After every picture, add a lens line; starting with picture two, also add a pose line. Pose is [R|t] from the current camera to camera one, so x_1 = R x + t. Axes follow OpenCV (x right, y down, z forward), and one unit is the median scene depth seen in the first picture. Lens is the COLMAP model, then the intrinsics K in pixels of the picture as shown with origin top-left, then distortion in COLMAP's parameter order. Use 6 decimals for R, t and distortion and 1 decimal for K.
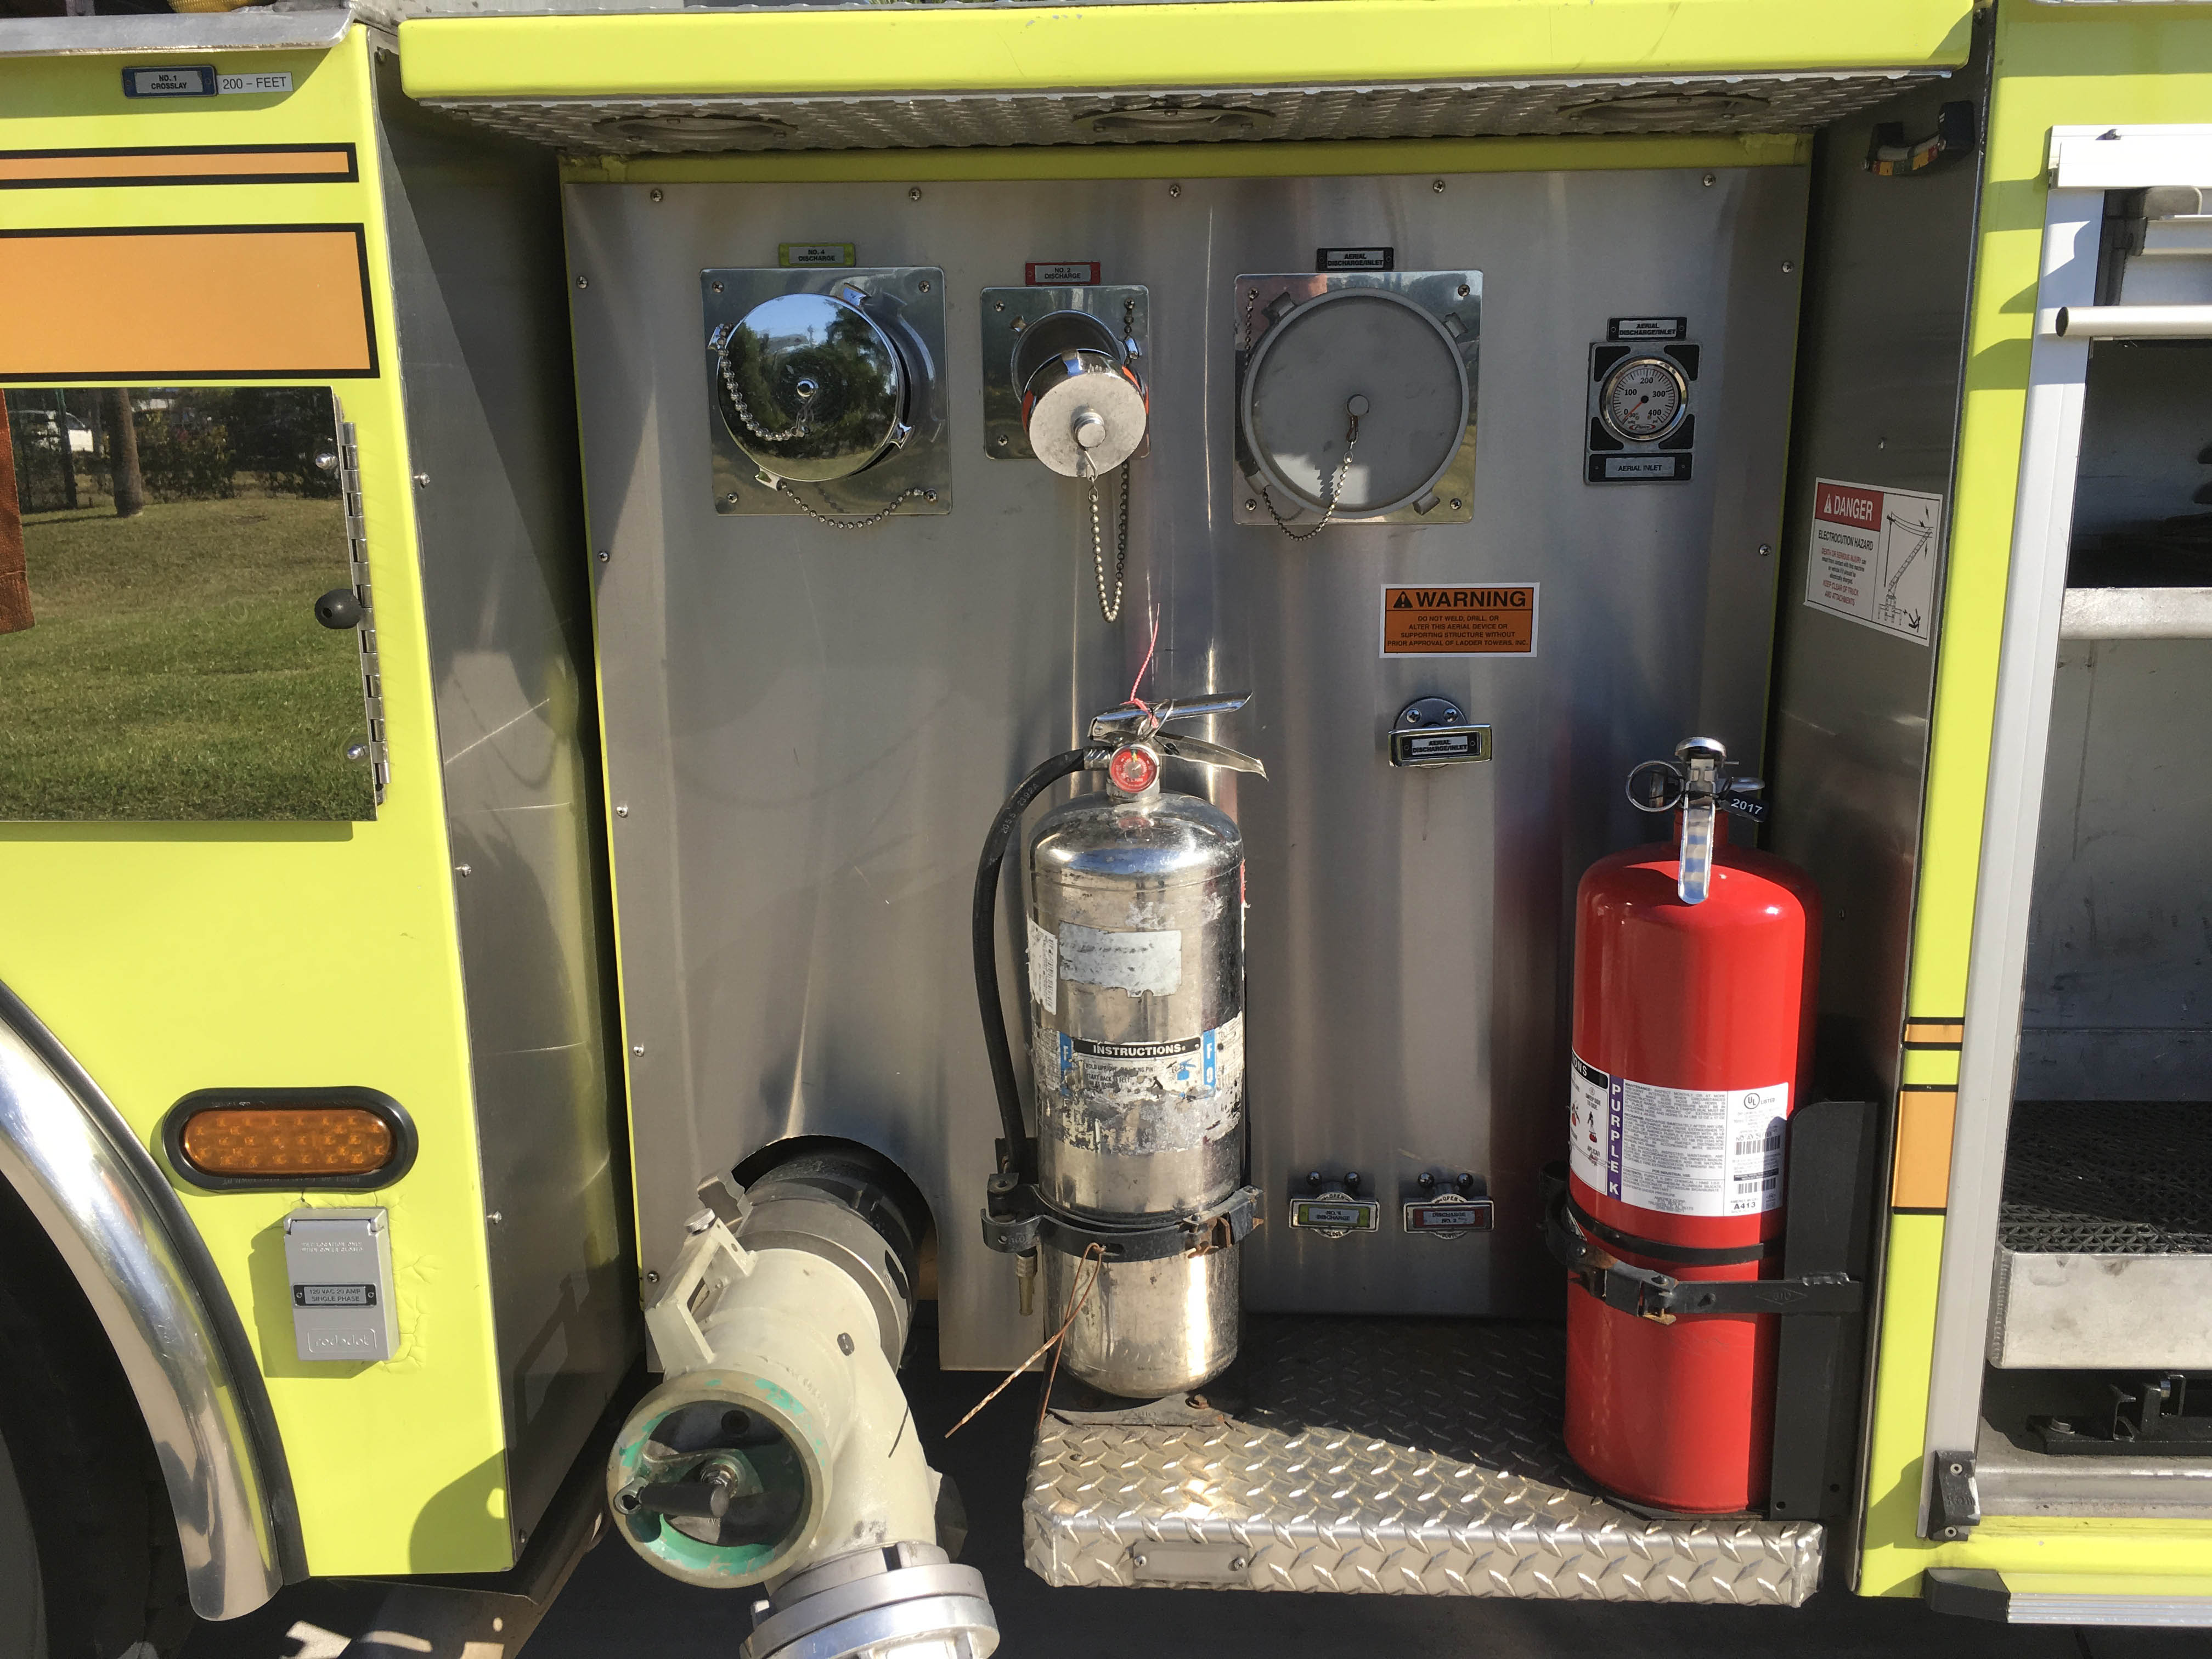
lens RADIAL K [[1854.4, 0, 1103.5], [0, 1854.4, 823.0], [0, 0, 1]] dist [0.080454, -0.108736]
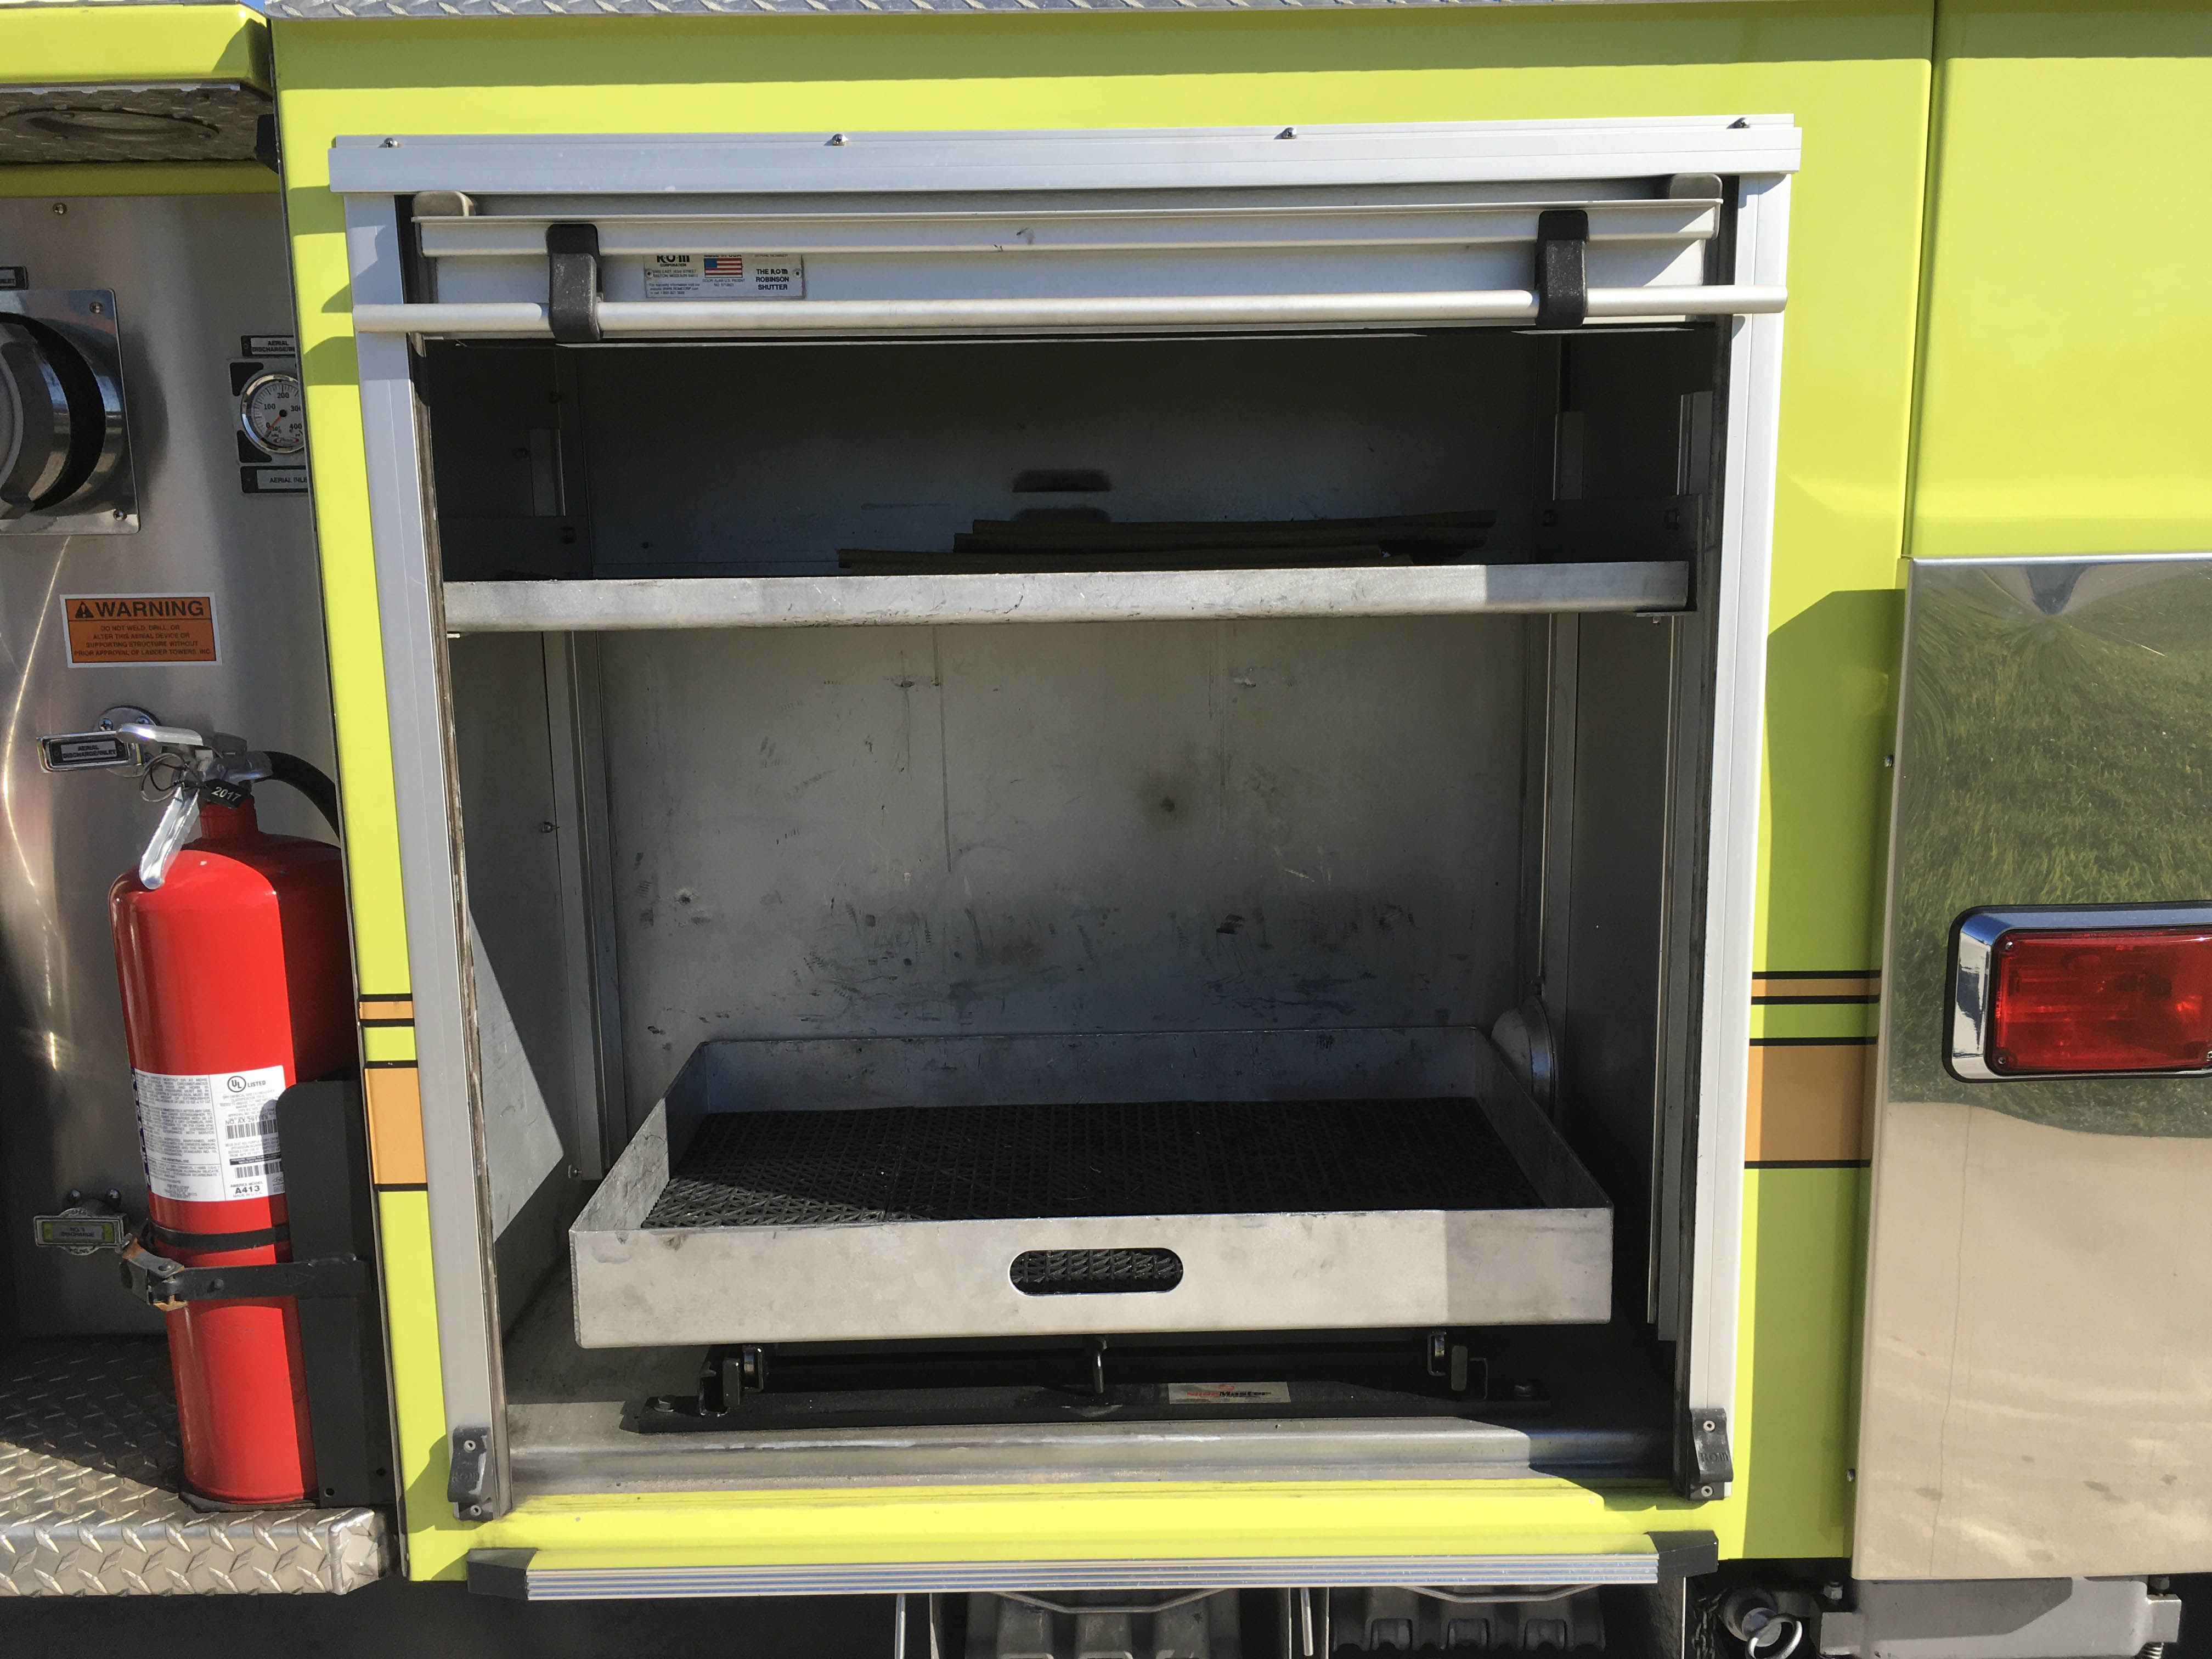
lens RADIAL K [[1854.4, 0, 1106.2], [0, 1854.4, 820.2], [0, 0, 1]] dist [0.080454, -0.108736]
pose [[0.998675, -0.013795, 0.049579, 0.744070], [0.016614, 0.998242, -0.056890, 0.069109], [-0.048707, 0.057638, 0.997149, -0.046224]]
